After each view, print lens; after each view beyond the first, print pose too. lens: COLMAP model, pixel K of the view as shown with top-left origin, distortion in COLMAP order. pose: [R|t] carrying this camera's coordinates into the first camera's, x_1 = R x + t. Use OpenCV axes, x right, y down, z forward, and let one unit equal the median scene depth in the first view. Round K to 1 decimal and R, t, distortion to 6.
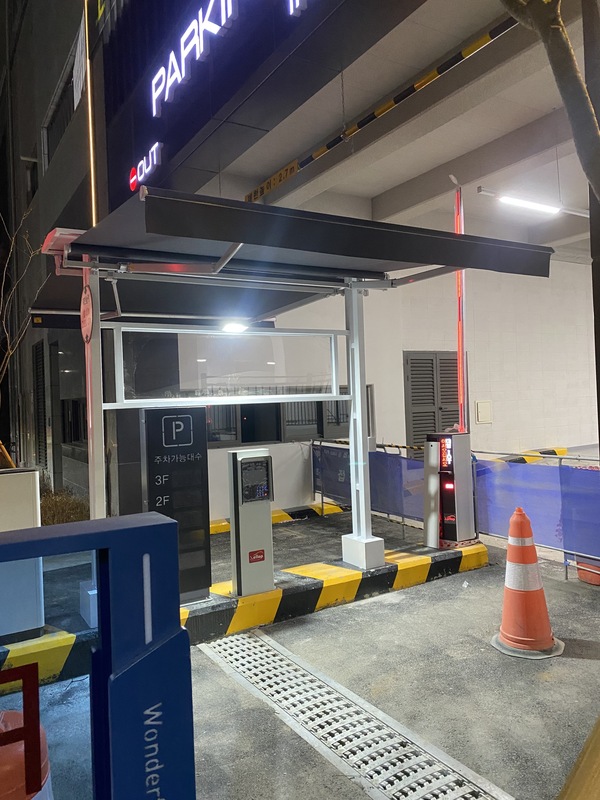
lens RADIAL K [[607.9, 0, 296.4], [0, 607.9, 398.9], [0, 0, 1]] dist [0.032251, -0.025855]
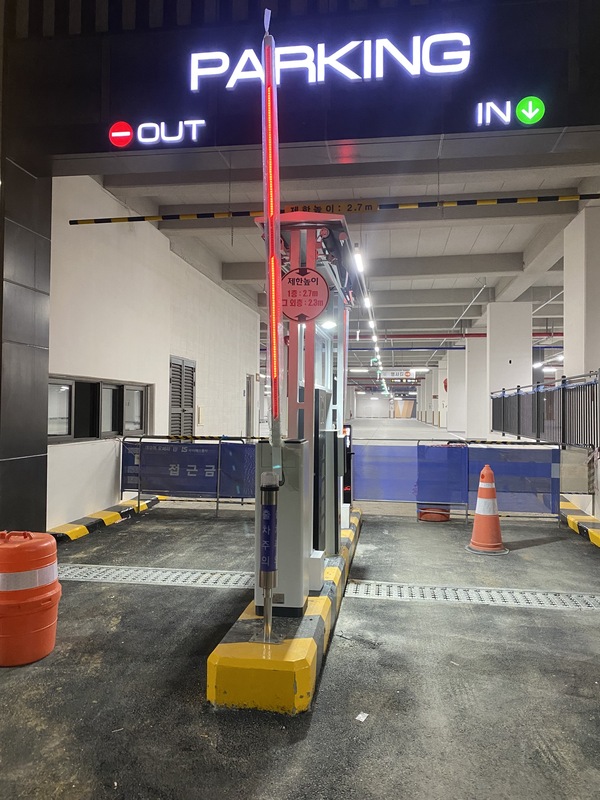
lens RADIAL K [[607.9, 0, 306.2], [0, 607.9, 399.2], [0, 0, 1]] dist [0.032251, -0.025855]
pose [[0.632635, 0.051525, 0.772734, -0.904178], [-0.029417, 0.998663, -0.042506, 0.067425], [-0.773891, 0.004159, 0.633305, 0.265552]]
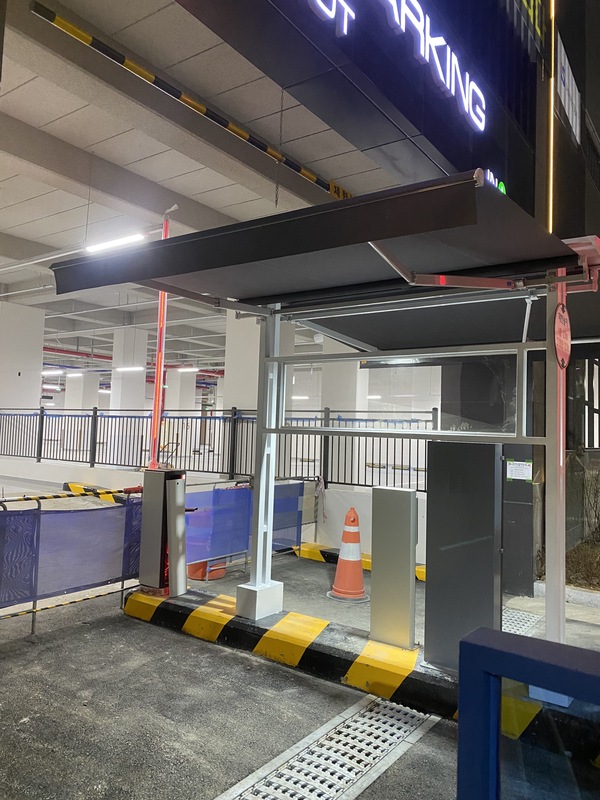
lens RADIAL K [[607.9, 0, 294.7], [0, 607.9, 393.8], [0, 0, 1]] dist [0.032251, -0.025855]
pose [[-0.400897, 0.077676, 0.912824, -0.783079], [-0.018144, 0.995530, -0.092683, 0.026689], [-0.915943, -0.053719, -0.397696, 1.350705]]
